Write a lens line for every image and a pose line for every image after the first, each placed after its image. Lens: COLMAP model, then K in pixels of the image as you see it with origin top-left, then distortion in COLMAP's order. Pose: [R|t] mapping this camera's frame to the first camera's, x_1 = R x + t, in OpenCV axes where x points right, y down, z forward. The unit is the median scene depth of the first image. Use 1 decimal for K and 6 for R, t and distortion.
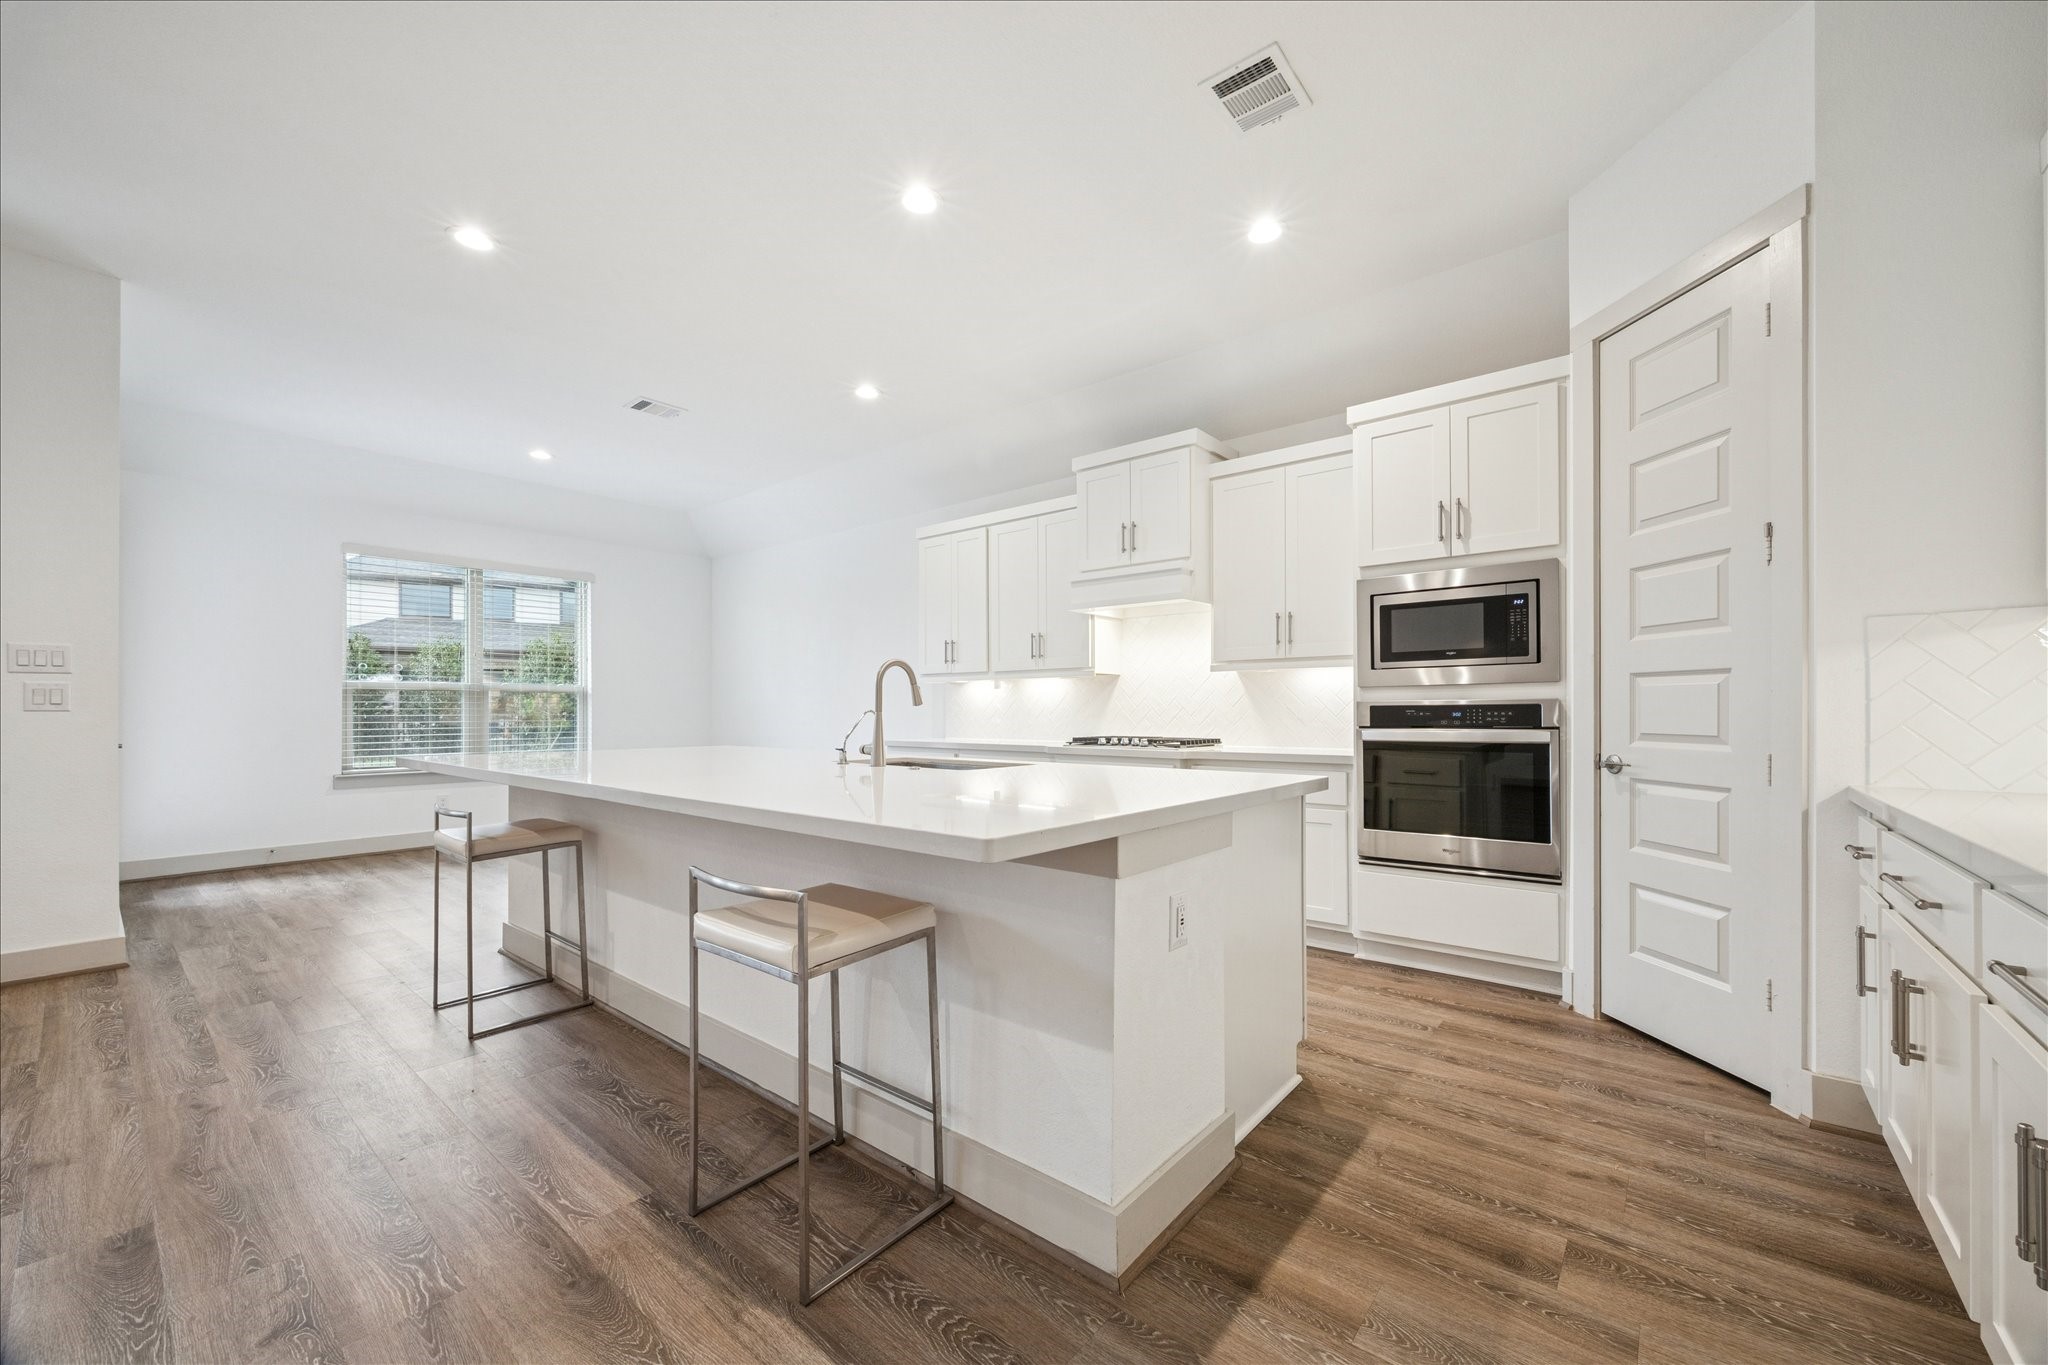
lens RADIAL K [[773.5, 0, 1056.1], [0, 773.5, 708.1], [0, 0, 1]] dist [-0.002037, 0.000005]
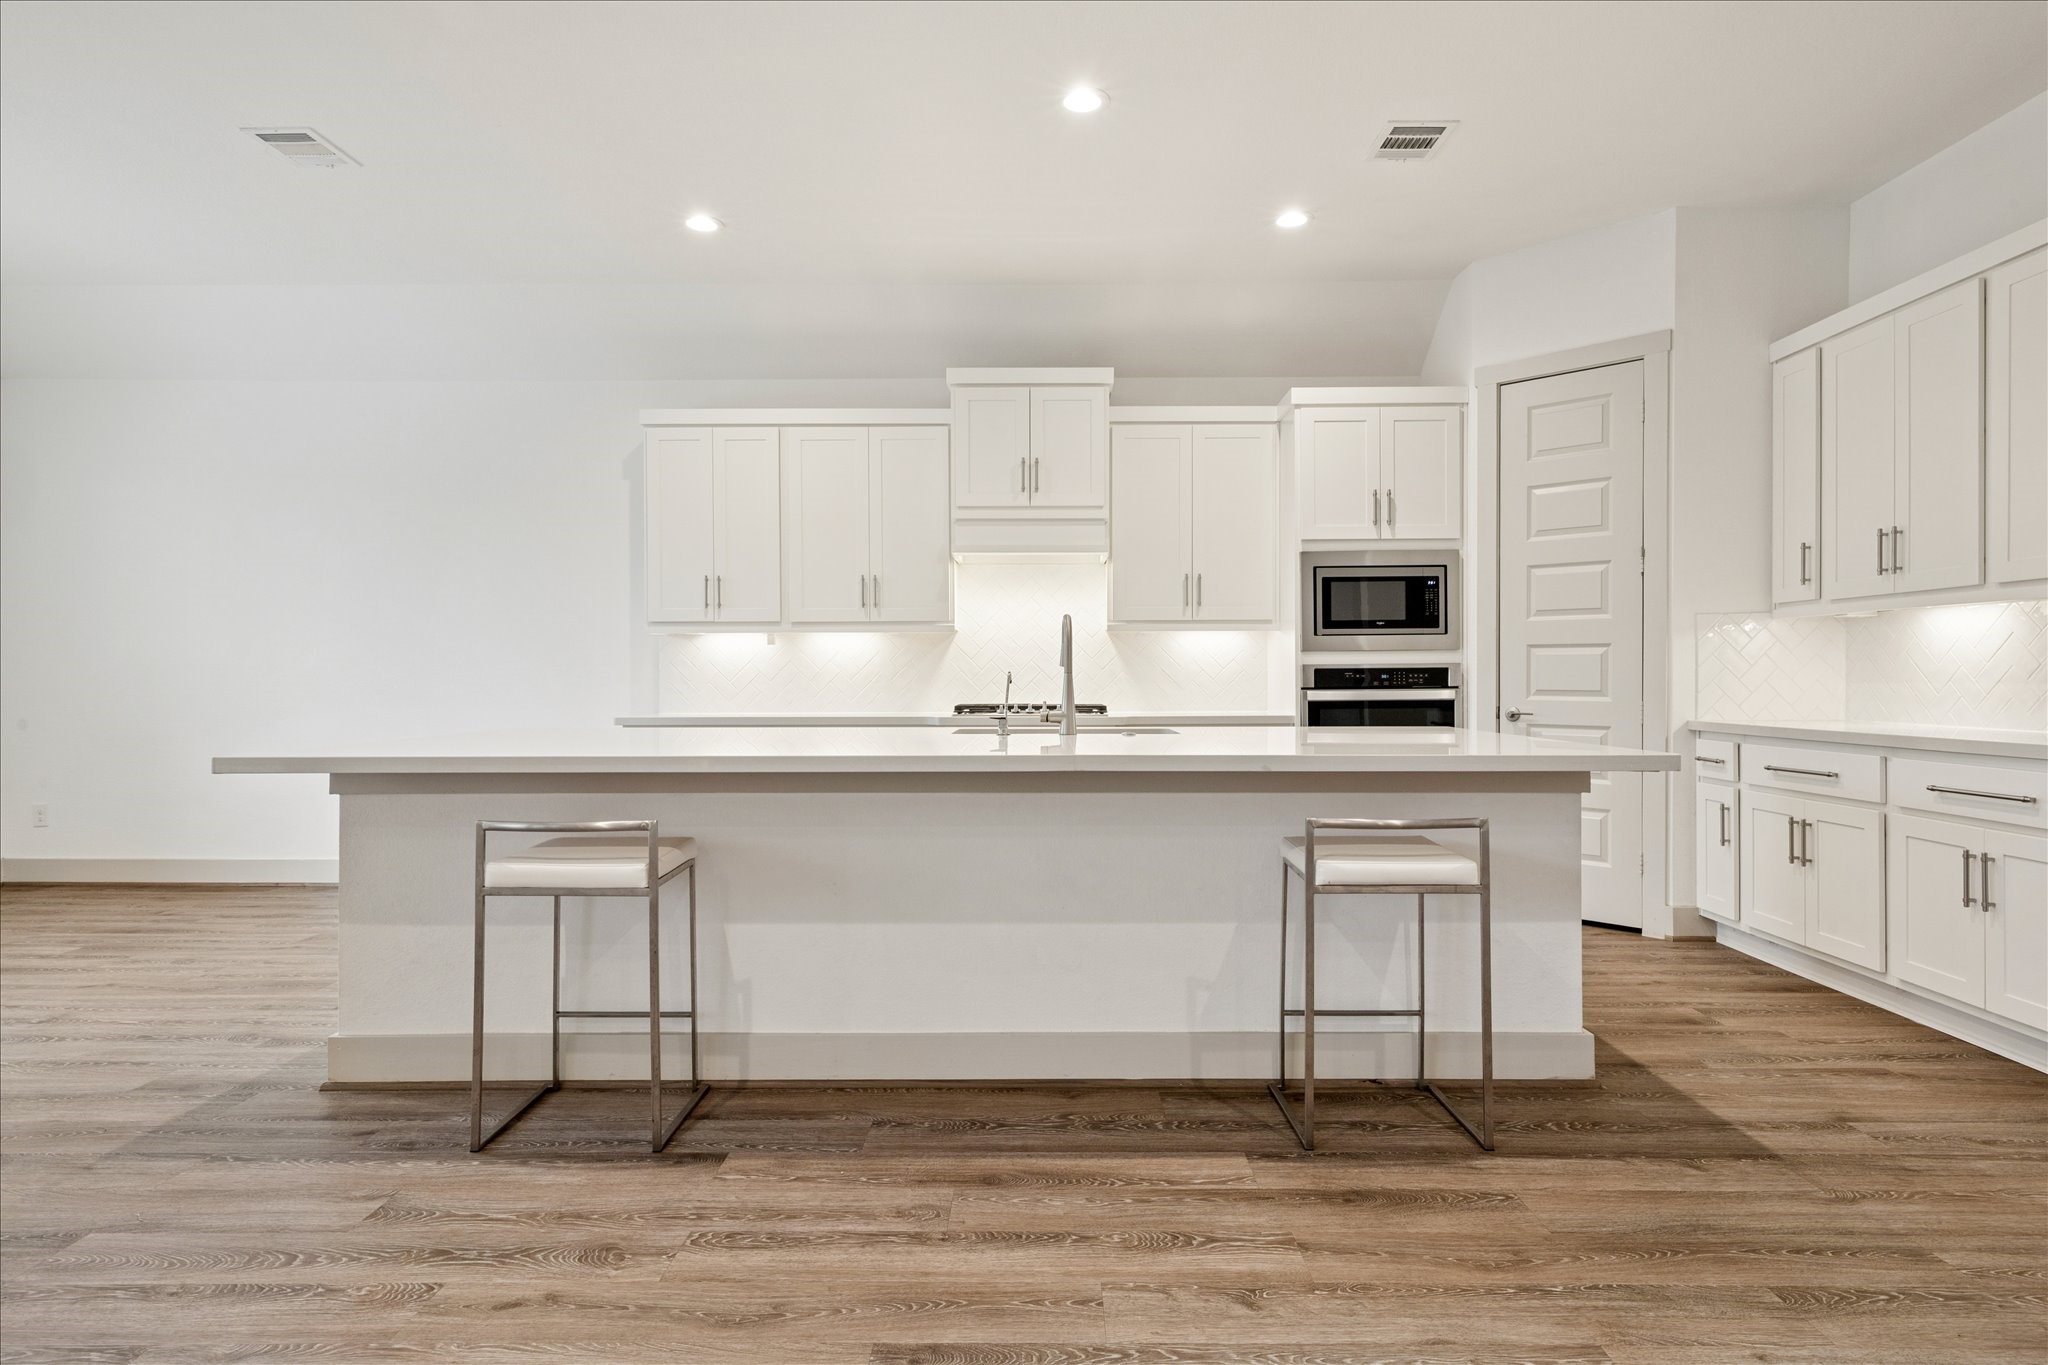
lens RADIAL K [[1108.8, 0, 1014.1], [0, 1108.8, 680.5], [0, 0, 1]] dist [0.010044, 0.002346]
pose [[0.791856, -0.004206, 0.610693, -0.964497], [-0.000455, 0.999972, 0.007477, 0.002217], [-0.610708, -0.006198, 0.791832, 0.026768]]
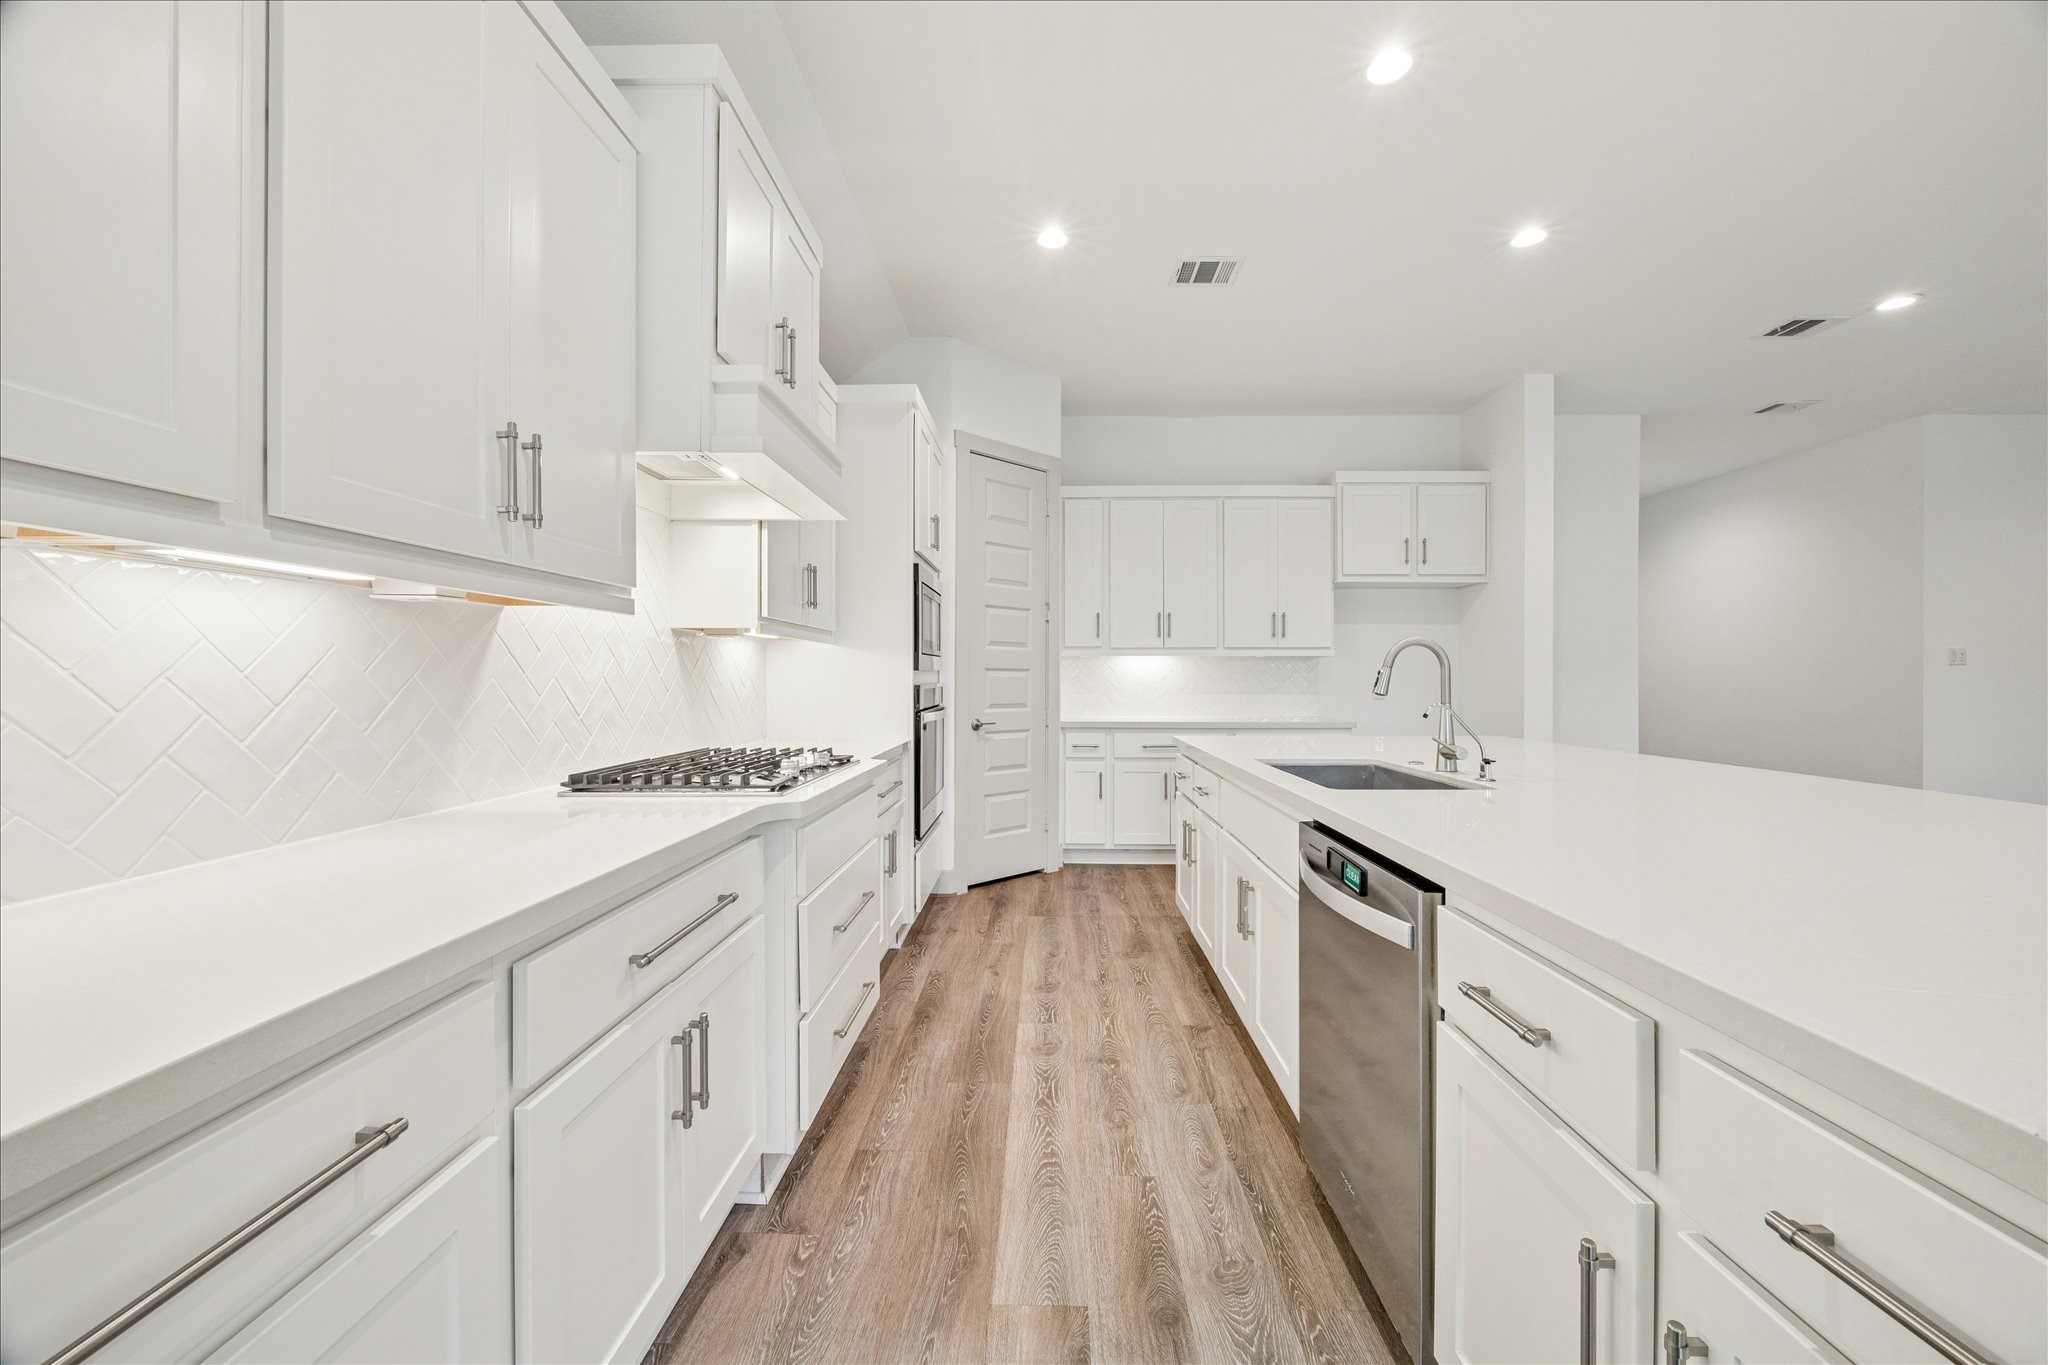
lens RADIAL K [[773.5, 0, 1040.4], [0, 773.5, 678.4], [0, 0, 1]] dist [-0.002037, 0.000005]
pose [[-0.605706, 0.000357, 0.795688, -0.563625], [-0.004325, 0.999984, -0.003740, -0.014248], [-0.795677, -0.005707, -0.605695, 1.672736]]
